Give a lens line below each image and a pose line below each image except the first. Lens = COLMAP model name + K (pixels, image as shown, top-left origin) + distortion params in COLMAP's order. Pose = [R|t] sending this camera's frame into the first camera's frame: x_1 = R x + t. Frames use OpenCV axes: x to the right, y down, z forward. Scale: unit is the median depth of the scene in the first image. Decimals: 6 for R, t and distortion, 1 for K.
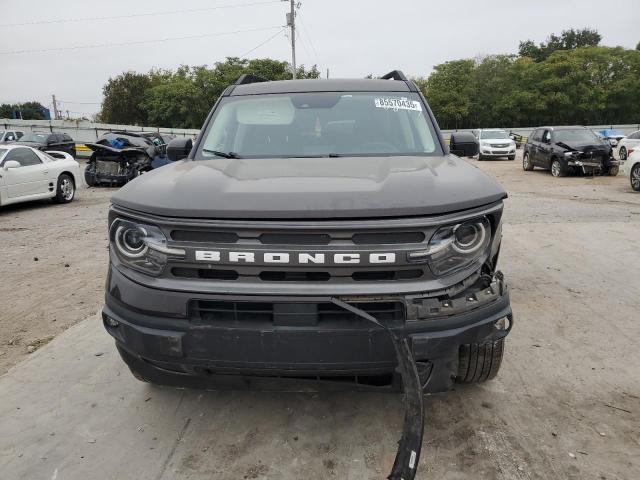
lens RADIAL K [[515.7, 0, 321.8], [0, 515.7, 243.5], [0, 0, 1]] dist [0.036992, 0.005171]
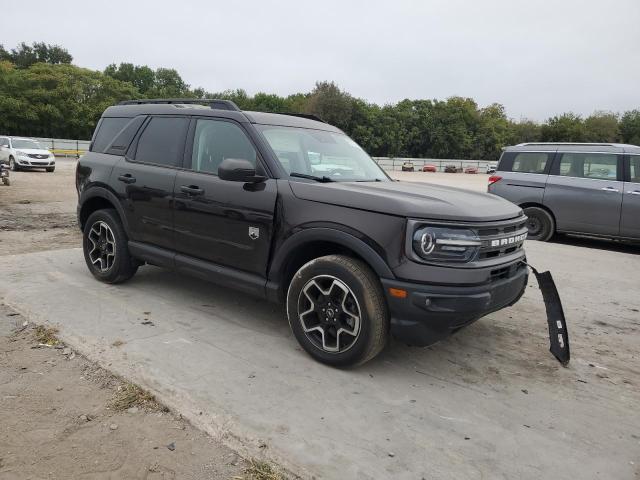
lens RADIAL K [[515.7, 0, 319.4], [0, 515.7, 236.2], [0, 0, 1]] dist [0.036992, 0.005171]
pose [[0.546657, -0.084319, 0.833101, -0.119257], [0.112554, 0.993287, 0.026677, -0.006554], [-0.829758, 0.079186, 0.552478, 0.033657]]
